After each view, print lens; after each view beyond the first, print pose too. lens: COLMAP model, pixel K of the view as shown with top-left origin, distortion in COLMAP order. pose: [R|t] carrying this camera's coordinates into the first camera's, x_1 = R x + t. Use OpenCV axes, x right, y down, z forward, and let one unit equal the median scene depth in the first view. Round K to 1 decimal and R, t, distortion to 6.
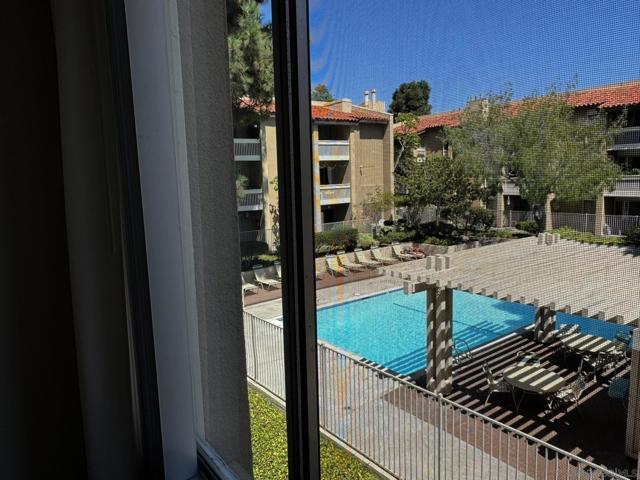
lens RADIAL K [[462.0, 0, 320.0], [0, 462.0, 240.0], [0, 0, 1]] dist [0.002832, 0.000029]
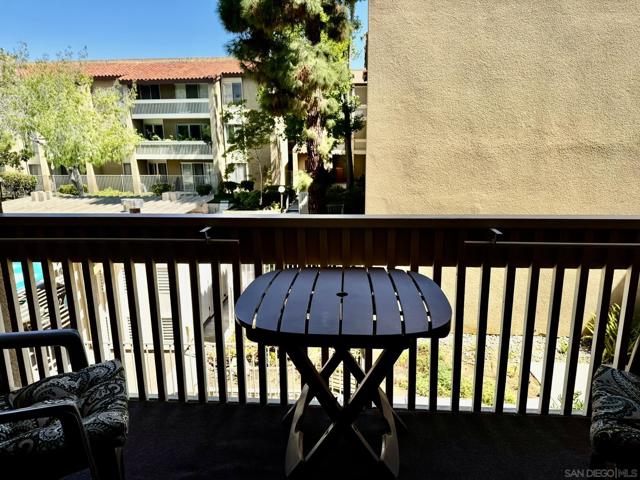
lens RADIAL K [[453.6, 0, 320.0], [0, 453.6, 240.0], [0, 0, 1]] dist [0.097734, -0.140480]
pose [[0.660348, -0.143684, 0.737086, 0.043384], [0.088138, 0.989570, 0.113940, 0.014517], [-0.745770, -0.010275, 0.666124, -0.109703]]
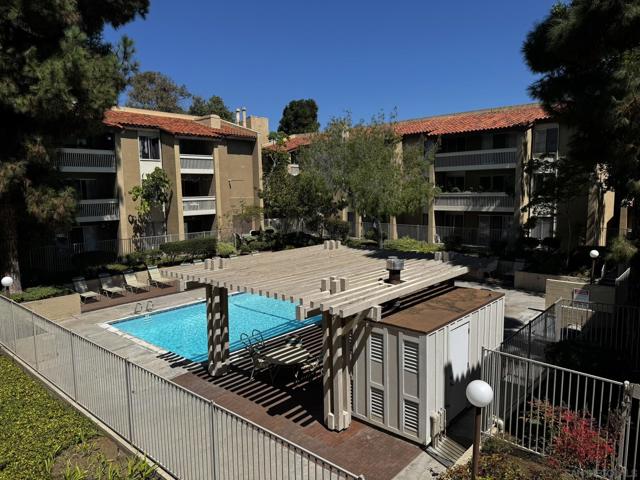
lens RADIAL K [[453.6, 0, 320.0], [0, 453.6, 240.0], [0, 0, 1]] dist [0.097734, -0.140480]
pose [[0.978842, -0.003209, 0.204590, 0.093962], [0.007930, 0.999721, -0.022257, 0.004483], [-0.204462, 0.023408, 0.978595, -0.076830]]
